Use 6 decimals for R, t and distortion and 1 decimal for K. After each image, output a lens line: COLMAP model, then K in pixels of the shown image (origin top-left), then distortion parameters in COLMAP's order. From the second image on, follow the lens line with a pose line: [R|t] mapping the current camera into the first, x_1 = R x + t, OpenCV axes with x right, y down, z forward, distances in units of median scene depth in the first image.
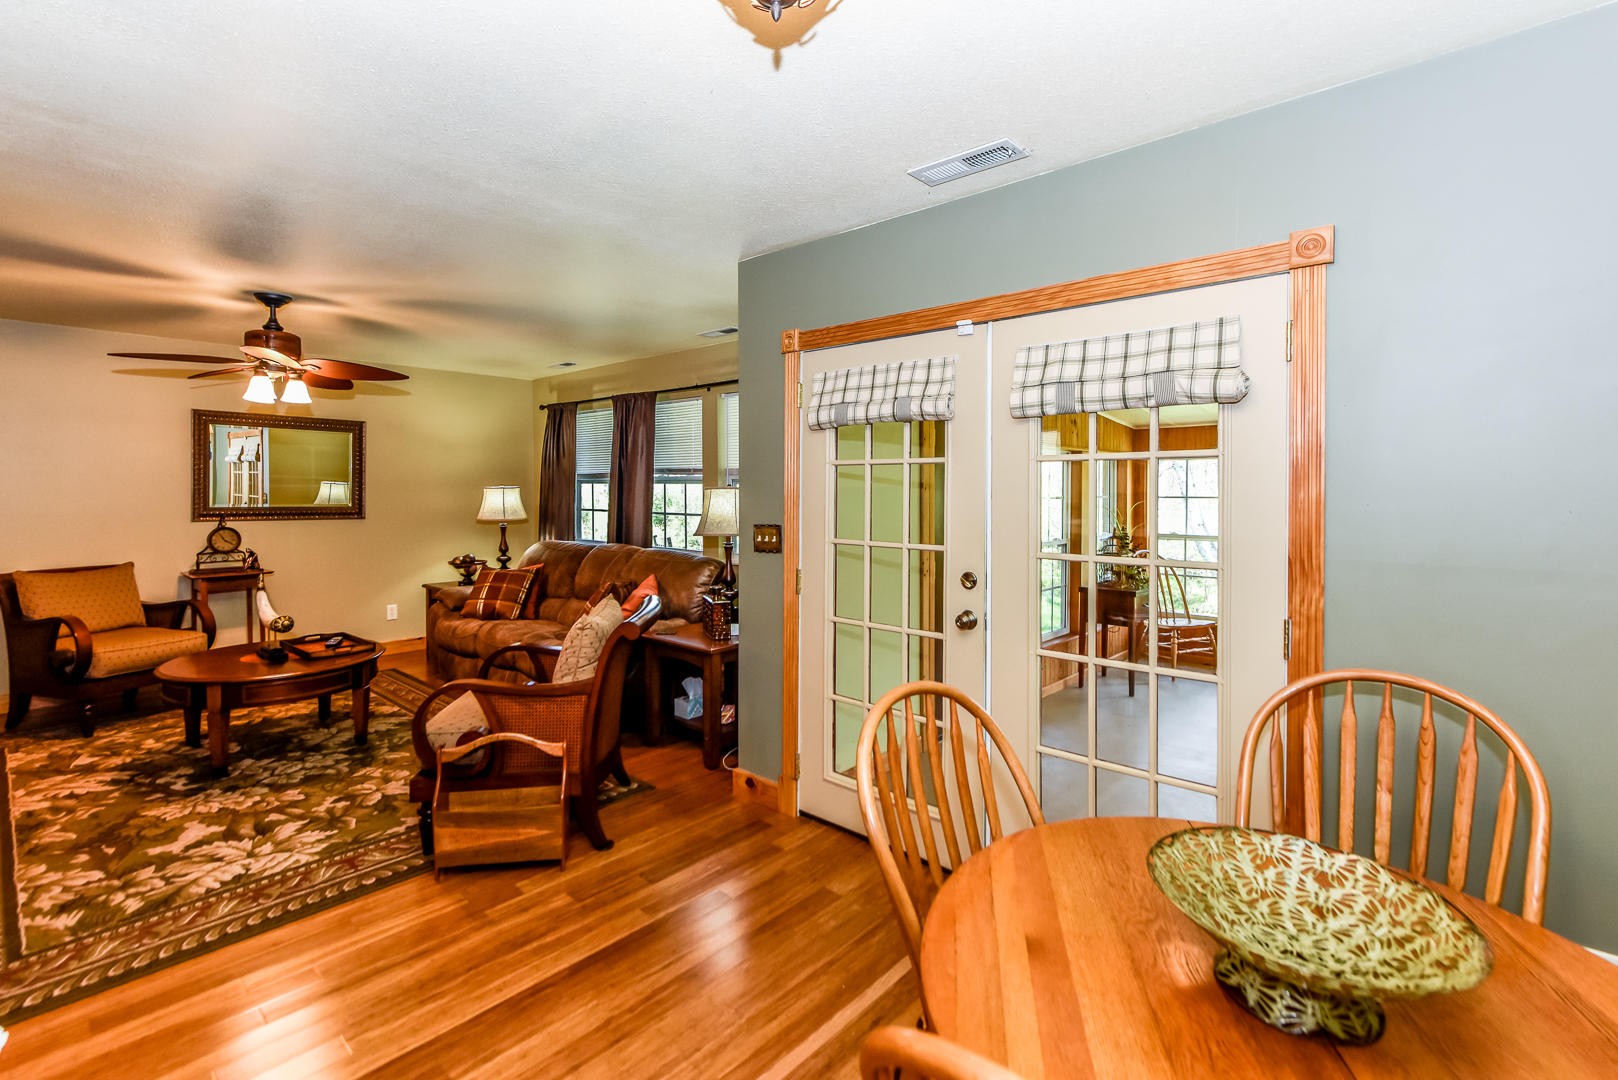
lens RADIAL K [[743.4, 0, 799.4], [0, 743.4, 496.0], [0, 0, 1]] dist [0.006172, -0.000488]
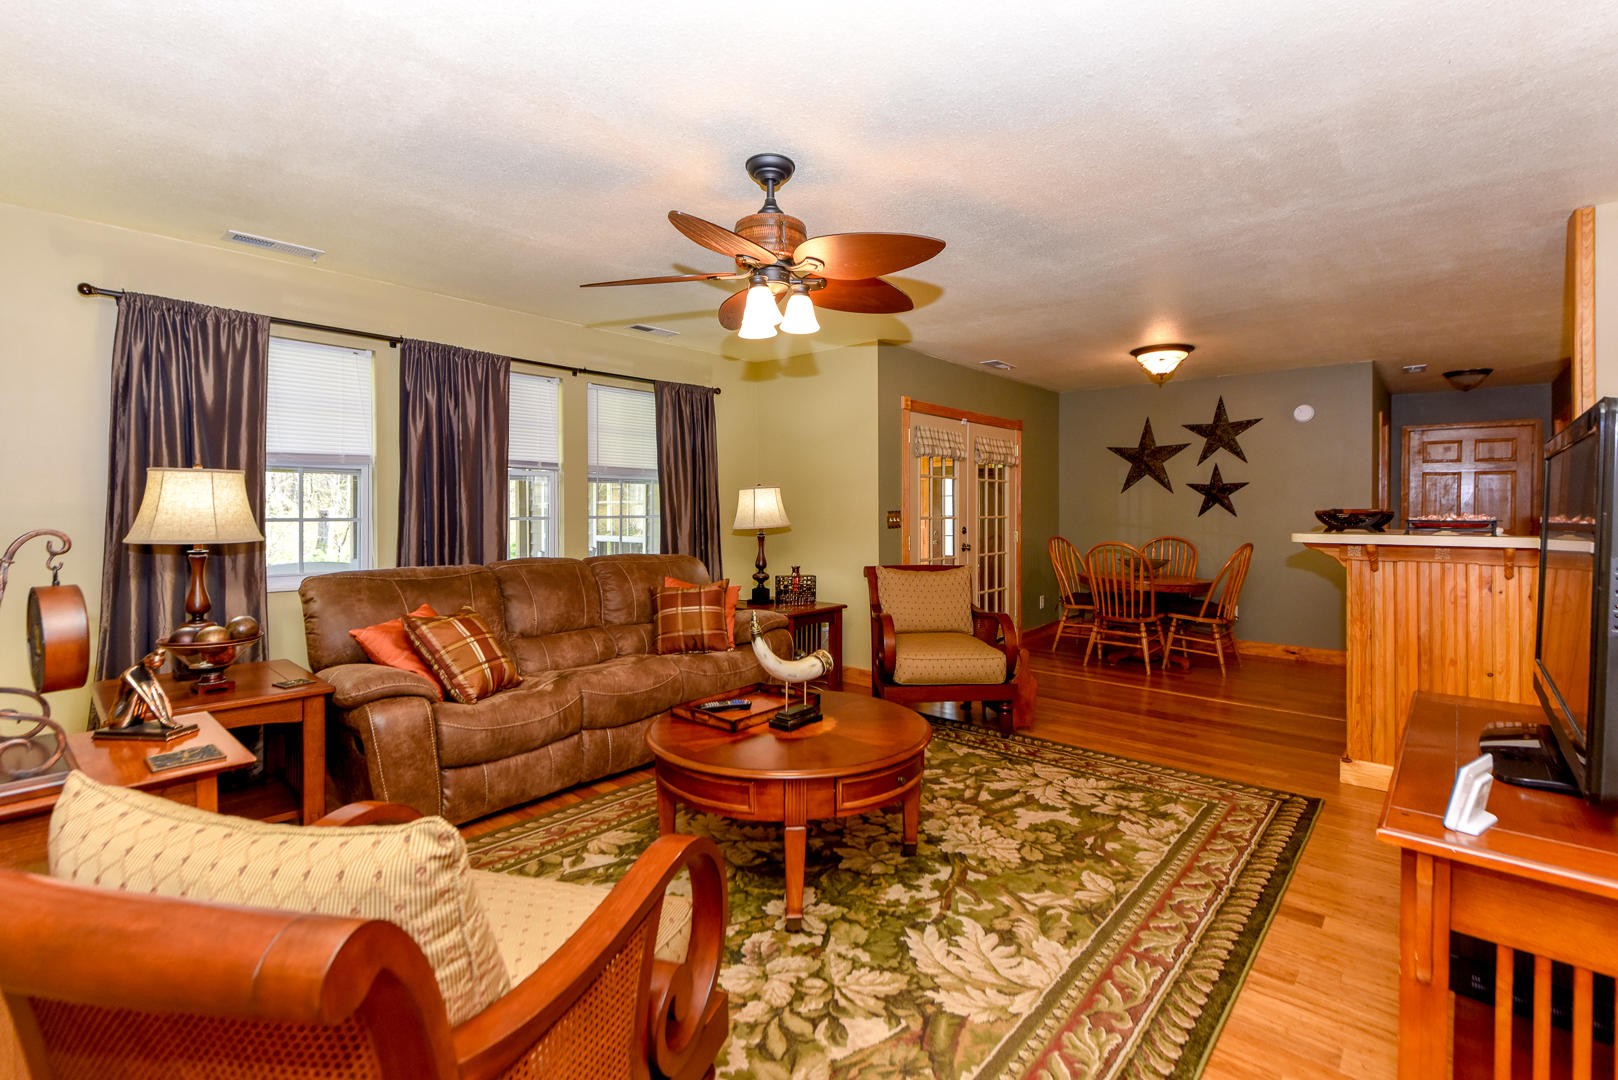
lens RADIAL K [[743.4, 0, 809.0], [0, 743.4, 511.7], [0, 0, 1]] dist [0.006172, -0.000488]
pose [[-0.024696, -0.007755, 0.999665, -1.324581], [0.009186, 0.999926, 0.007984, 0.020302], [-0.999653, 0.009380, -0.024623, 0.973568]]
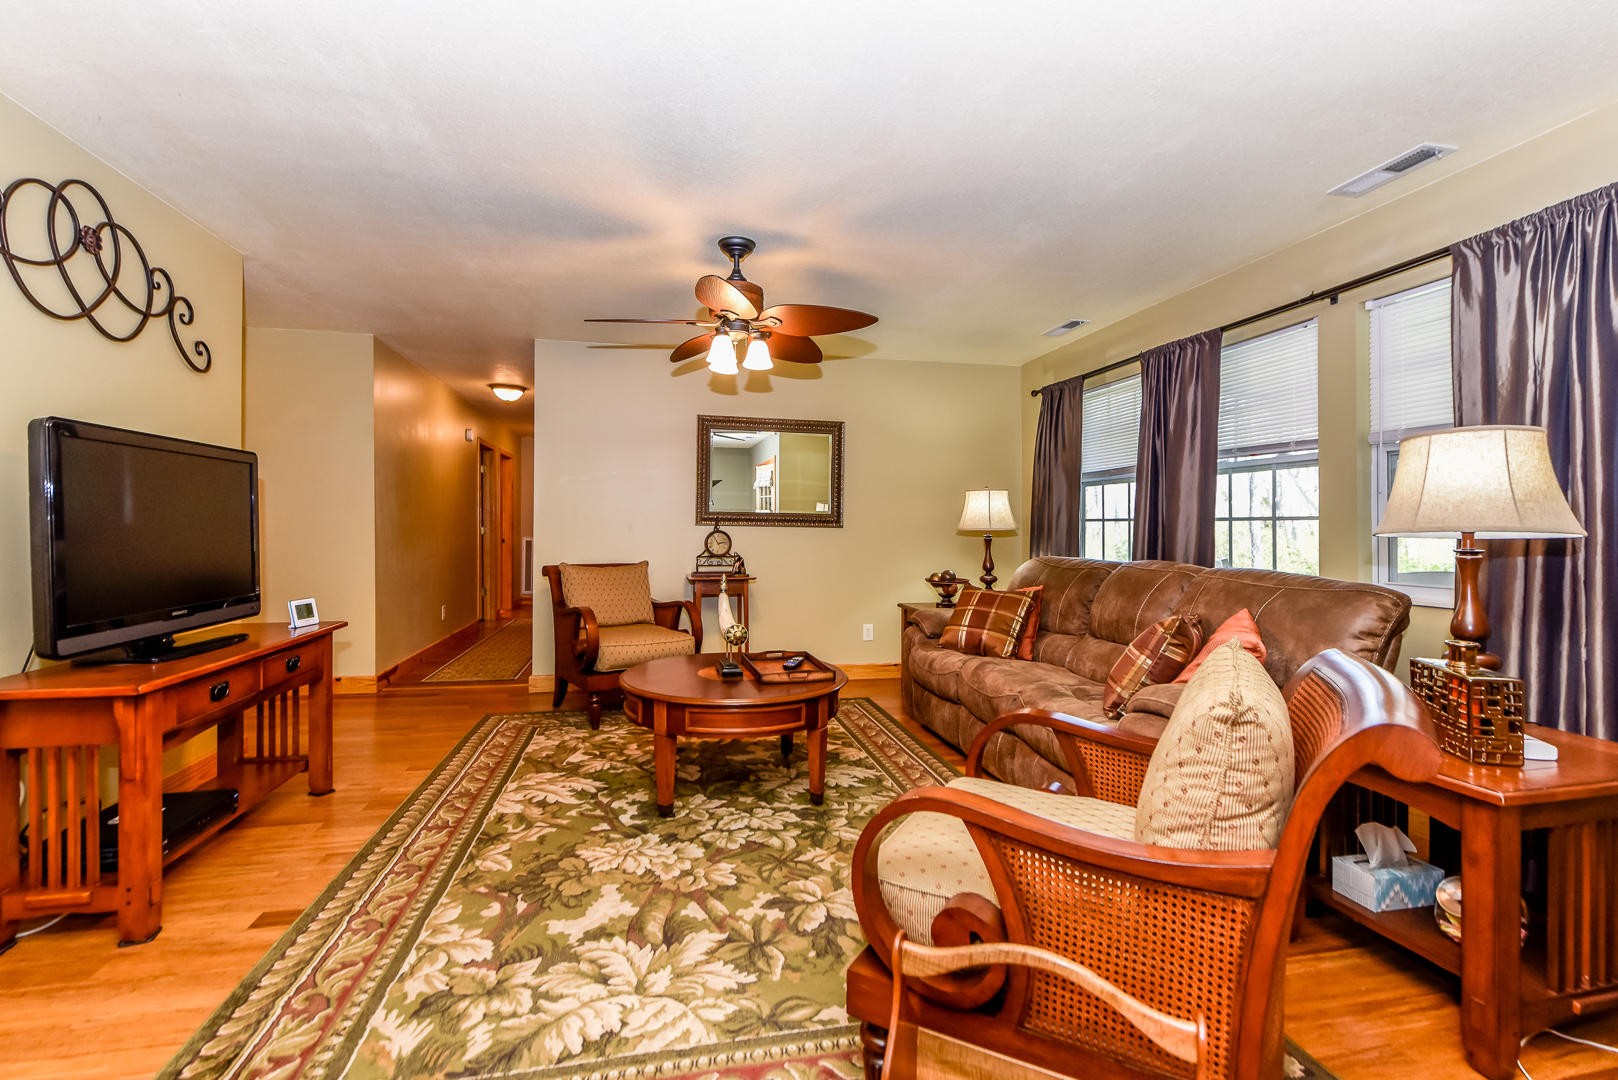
lens RADIAL K [[701.8, 0, 799.8], [0, 701.8, 527.9], [0, 0, 1]] dist [-0.004523, -0.001310]
pose [[0.813043, 0.004705, -0.582185, -0.185436], [-0.011977, 0.999891, -0.008646, 0.058247], [0.582081, 0.014002, 0.813010, 0.400067]]
